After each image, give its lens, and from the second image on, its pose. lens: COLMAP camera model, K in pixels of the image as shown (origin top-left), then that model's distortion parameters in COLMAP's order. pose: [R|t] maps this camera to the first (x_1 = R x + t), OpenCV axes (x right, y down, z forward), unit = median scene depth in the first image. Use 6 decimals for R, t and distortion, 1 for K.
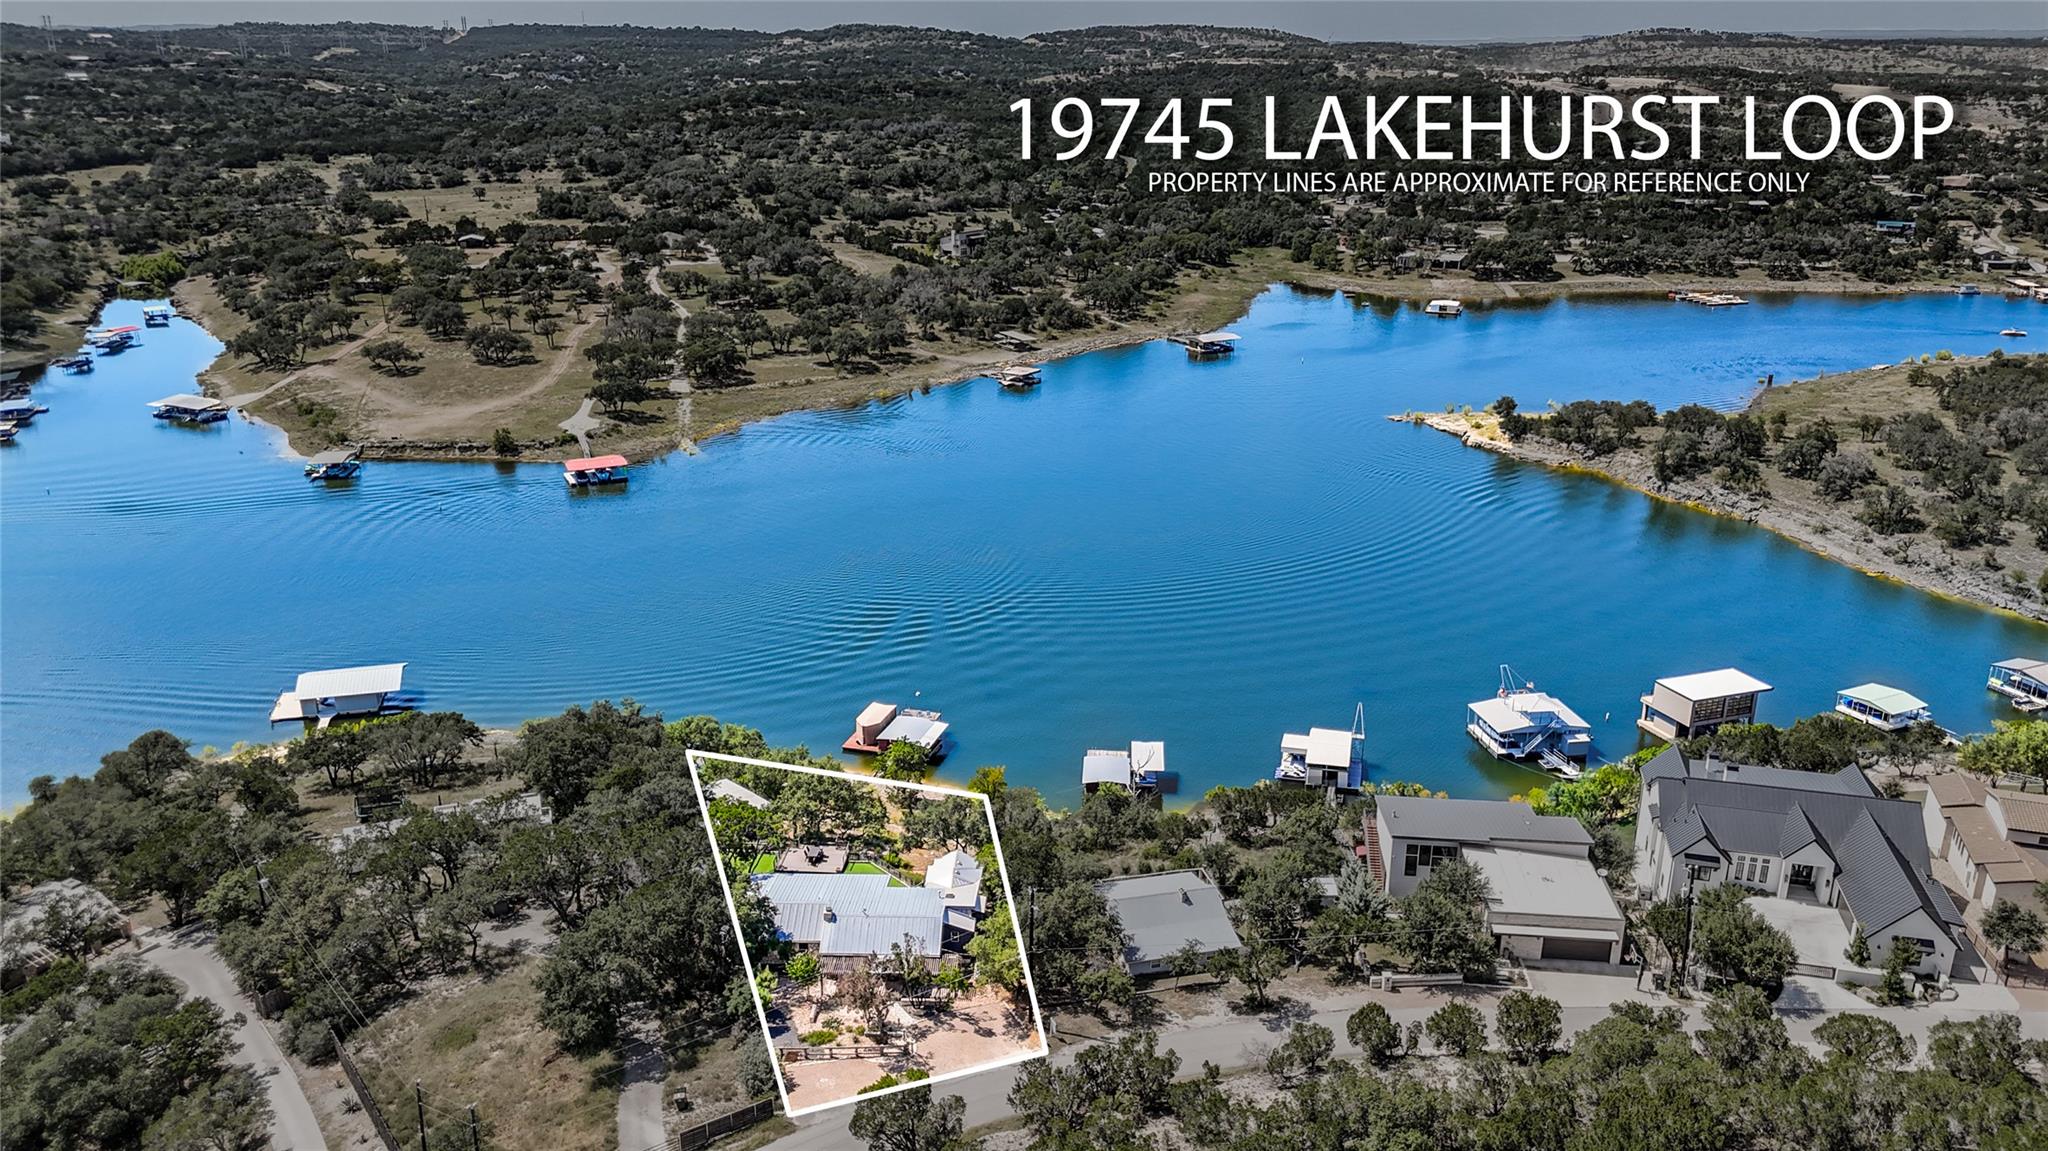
lens RADIAL K [[1532.8, 0, 1022.3], [0, 1532.8, 576.6], [0, 0, 1]] dist [0.045424, -0.021304]
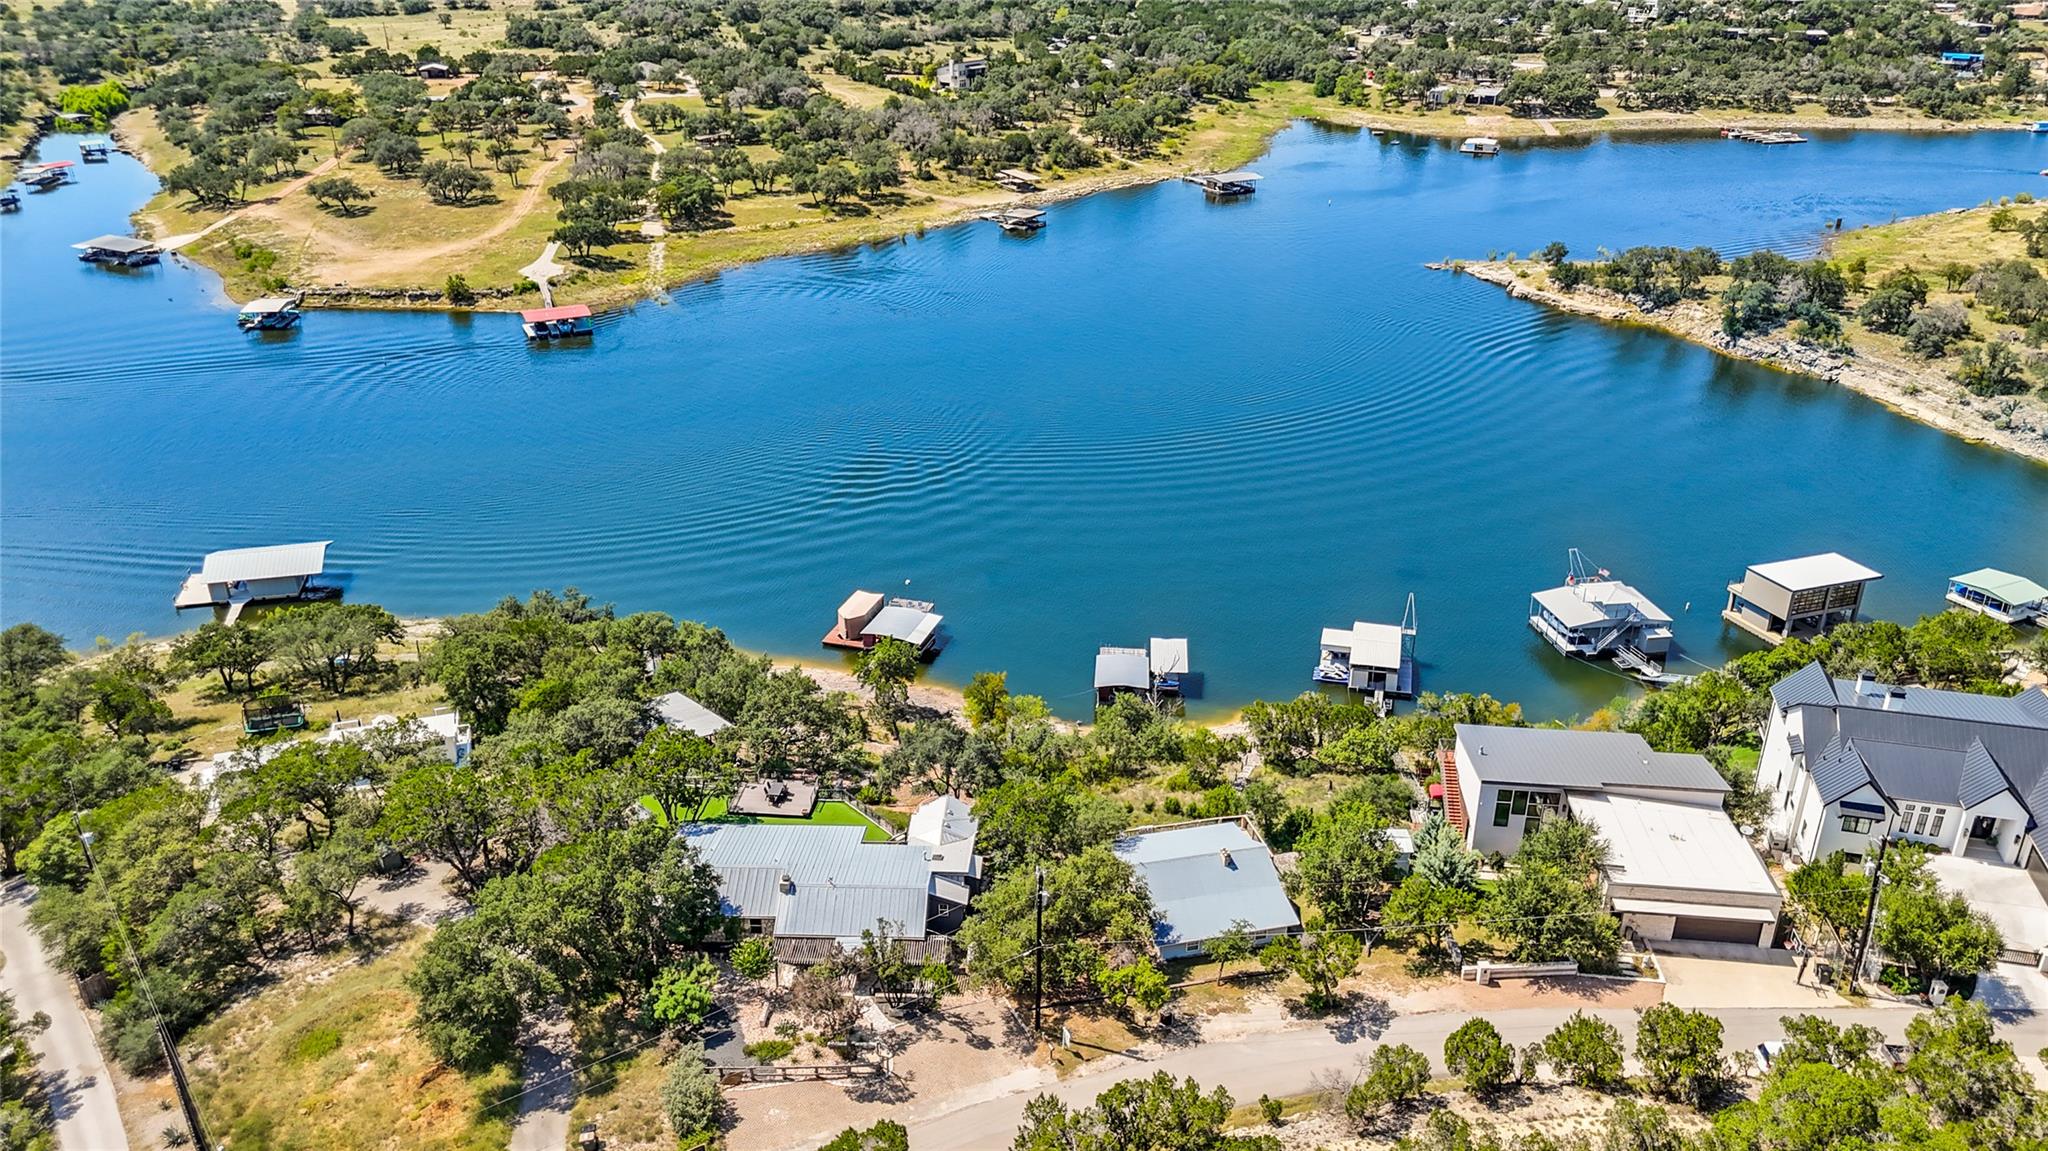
lens RADIAL K [[1532.8, 0, 1027.2], [0, 1532.8, 578.9], [0, 0, 1]] dist [0.045424, -0.021304]
pose [[0.999995, 0.002246, 0.002149, -0.001195], [-0.002442, 0.995374, 0.096046, -0.009500], [-0.001923, -0.096051, 0.995375, 0.126108]]
